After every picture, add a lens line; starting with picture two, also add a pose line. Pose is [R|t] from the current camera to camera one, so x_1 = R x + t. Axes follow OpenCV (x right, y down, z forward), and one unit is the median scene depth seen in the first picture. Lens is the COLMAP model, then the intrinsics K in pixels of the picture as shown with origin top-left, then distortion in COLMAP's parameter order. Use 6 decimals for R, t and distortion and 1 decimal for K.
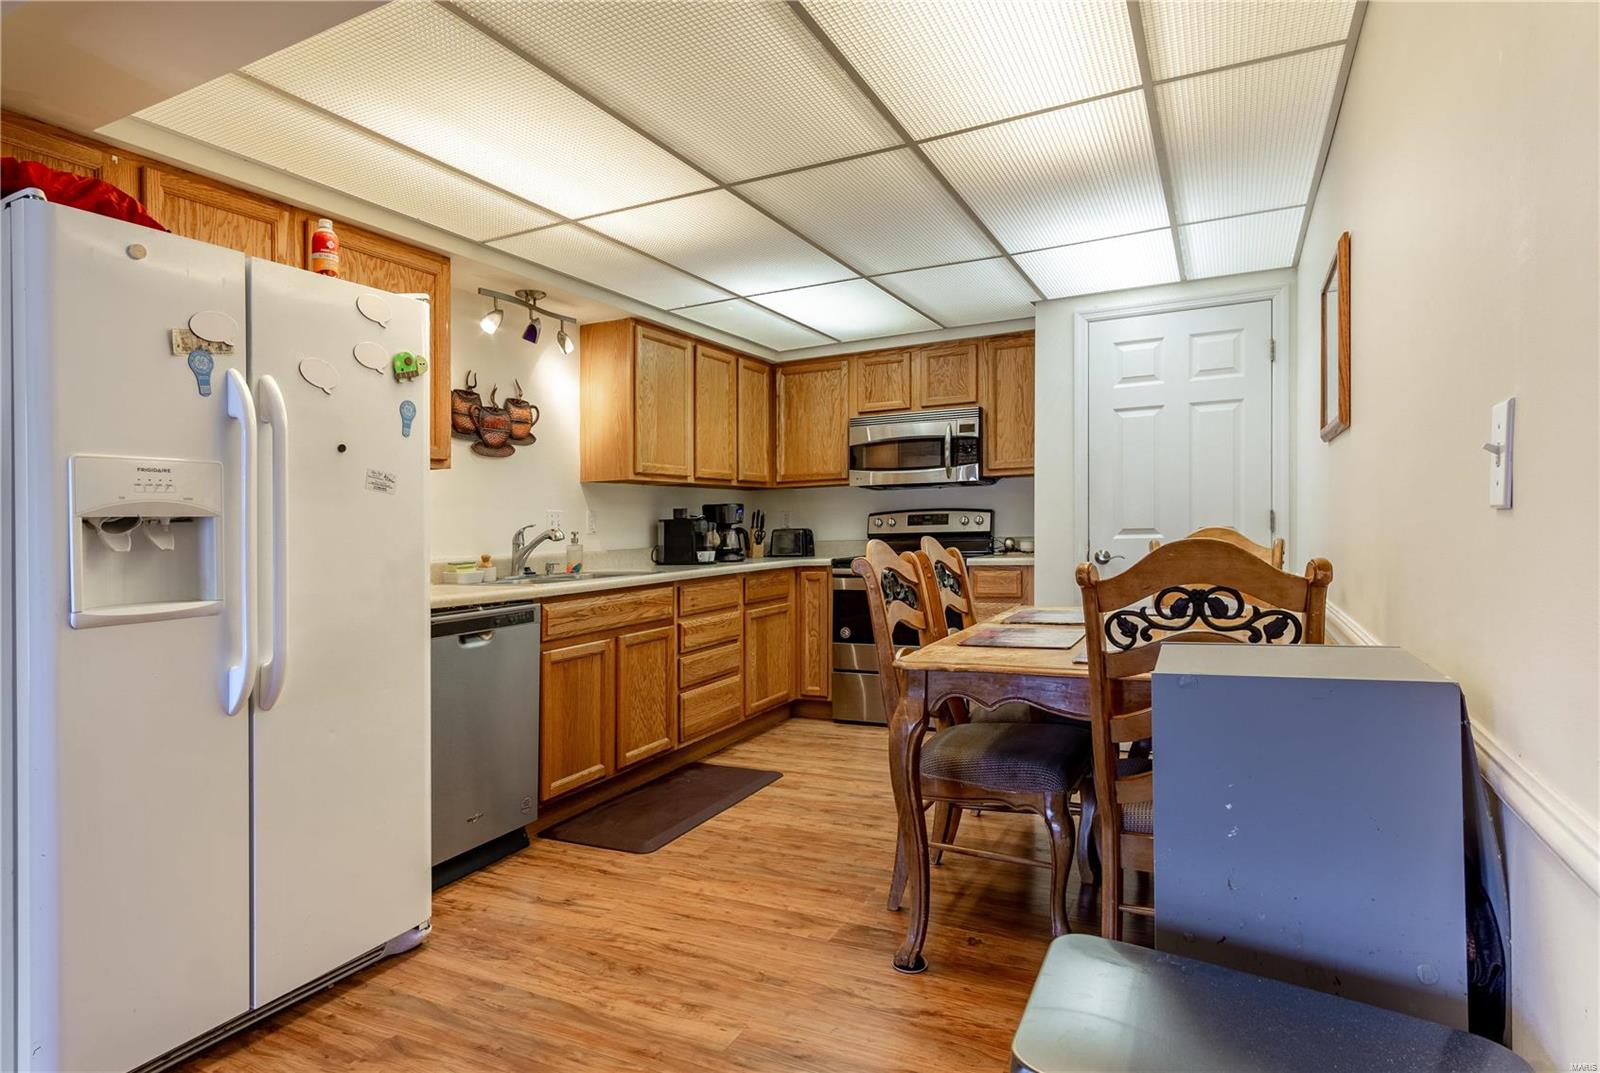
lens RADIAL K [[847.2, 0, 820.9], [0, 847.2, 398.5], [0, 0, 1]] dist [0.001508, 0.000121]
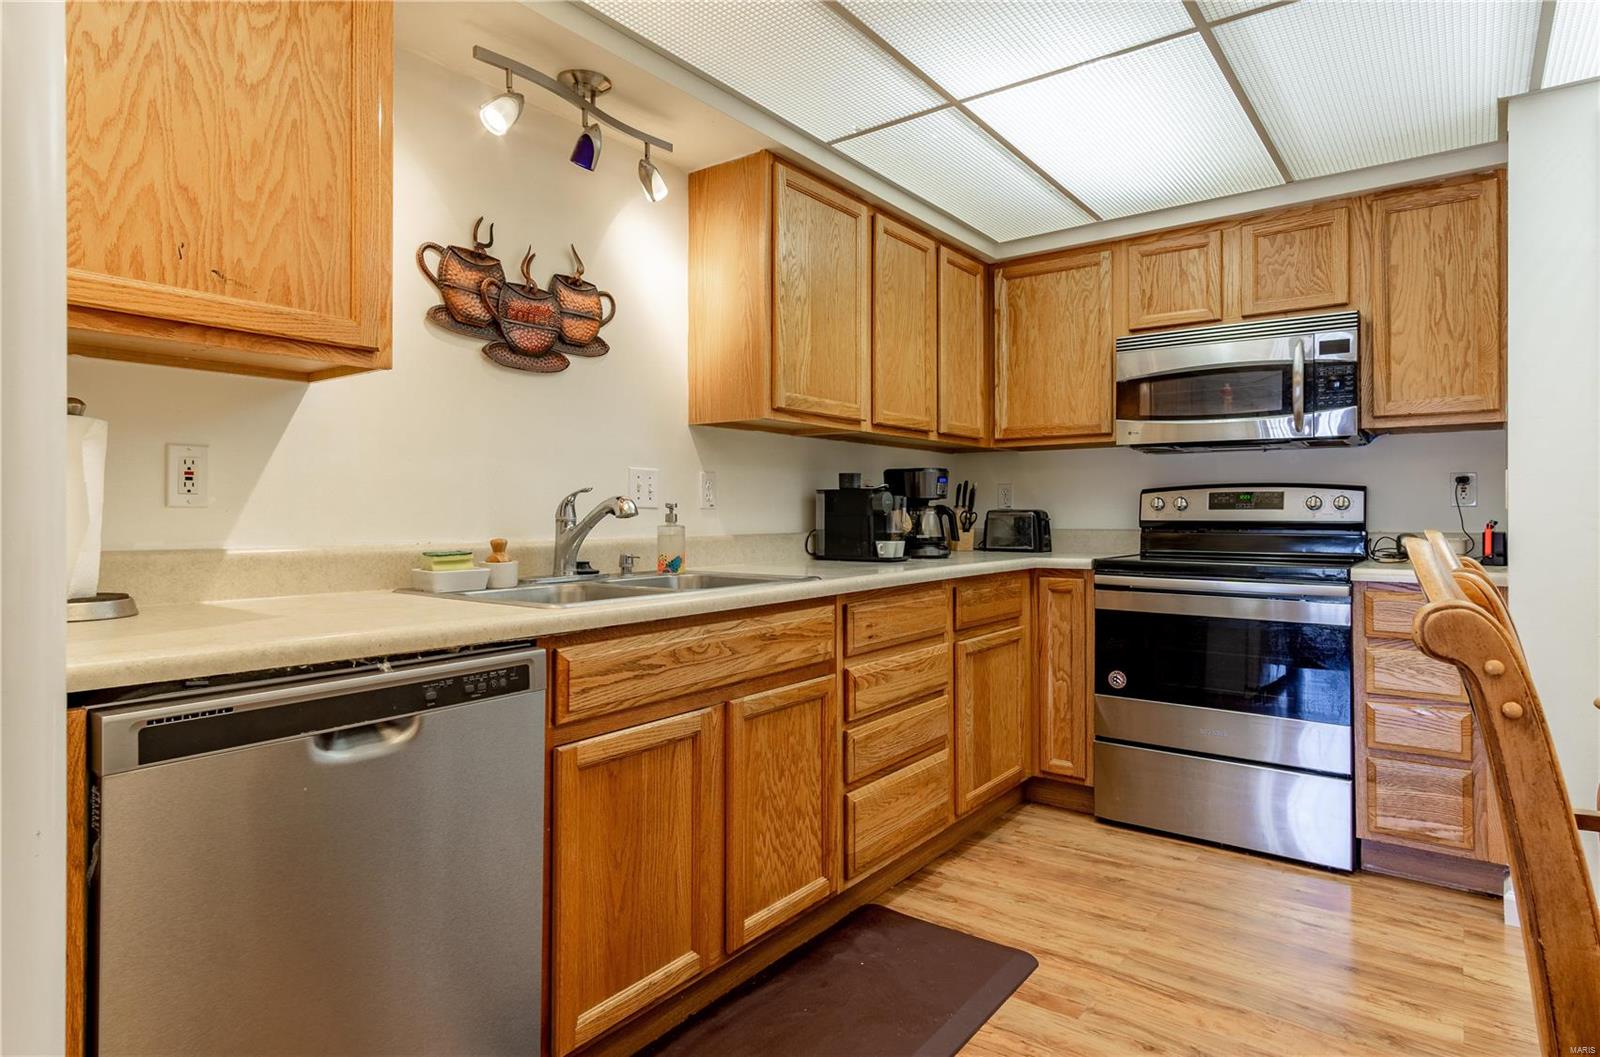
lens RADIAL K [[855.7, 0, 804.7], [0, 855.7, 504.8], [0, 0, 1]] dist [0.002628, 0.000466]
pose [[0.975368, 0.023070, -0.219373, -0.065358], [0.008725, 0.989702, 0.142875, 0.069627], [0.220410, -0.141270, 0.965123, 0.419512]]
